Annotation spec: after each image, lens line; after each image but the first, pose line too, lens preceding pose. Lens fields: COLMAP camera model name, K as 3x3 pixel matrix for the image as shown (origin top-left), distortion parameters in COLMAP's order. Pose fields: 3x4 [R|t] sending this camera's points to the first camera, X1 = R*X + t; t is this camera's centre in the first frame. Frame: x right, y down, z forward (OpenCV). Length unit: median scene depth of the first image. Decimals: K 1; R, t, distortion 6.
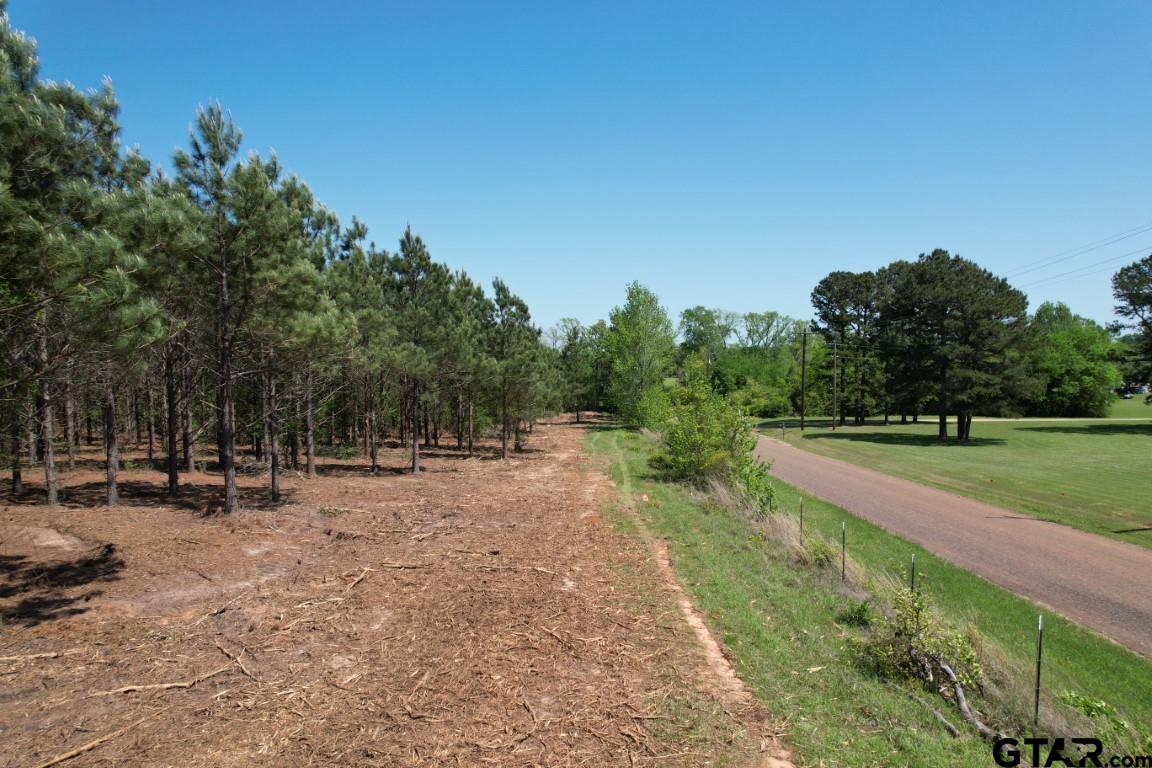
lens RADIAL K [[730.1, 0, 573.8], [0, 730.1, 374.1], [0, 0, 1]] dist [-0.040405, 0.008939]
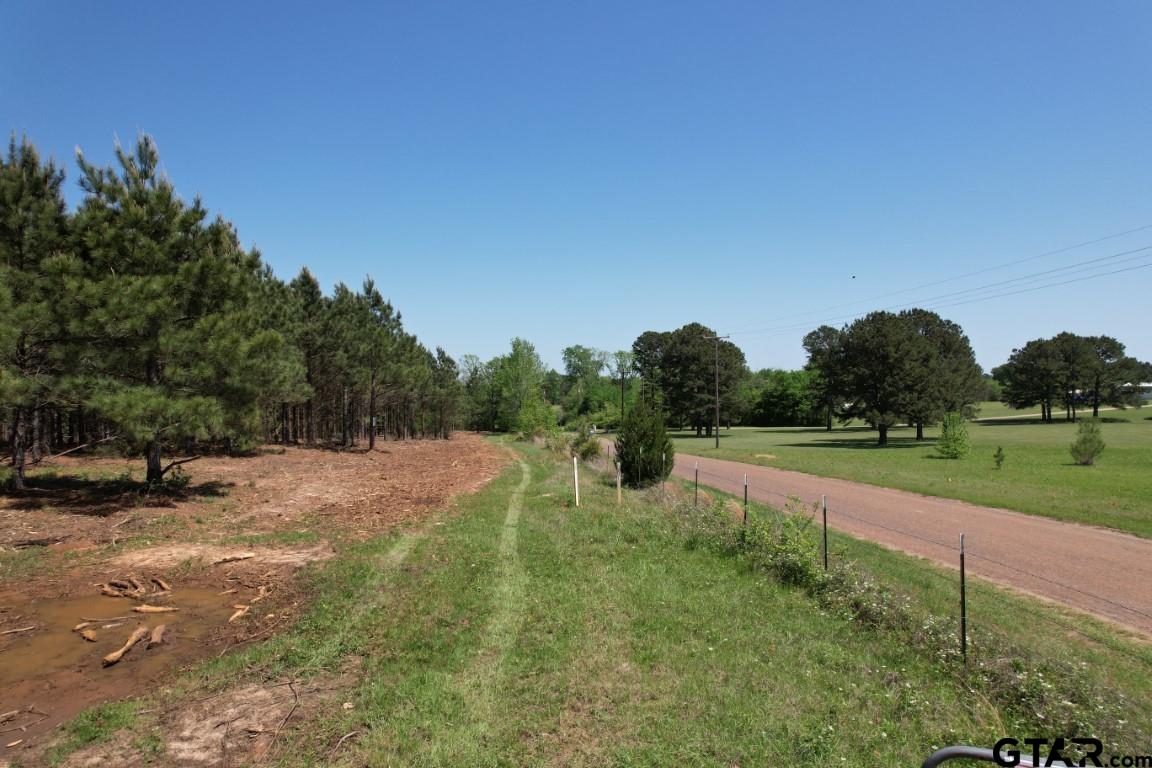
lens RADIAL K [[730.1, 0, 583.2], [0, 730.1, 376.7], [0, 0, 1]] dist [-0.040405, 0.008939]
pose [[0.988393, 0.000829, 0.151918, -0.010196], [0.004912, 0.999288, -0.037413, 0.014182], [-0.151841, 0.037725, 0.987685, -0.593418]]
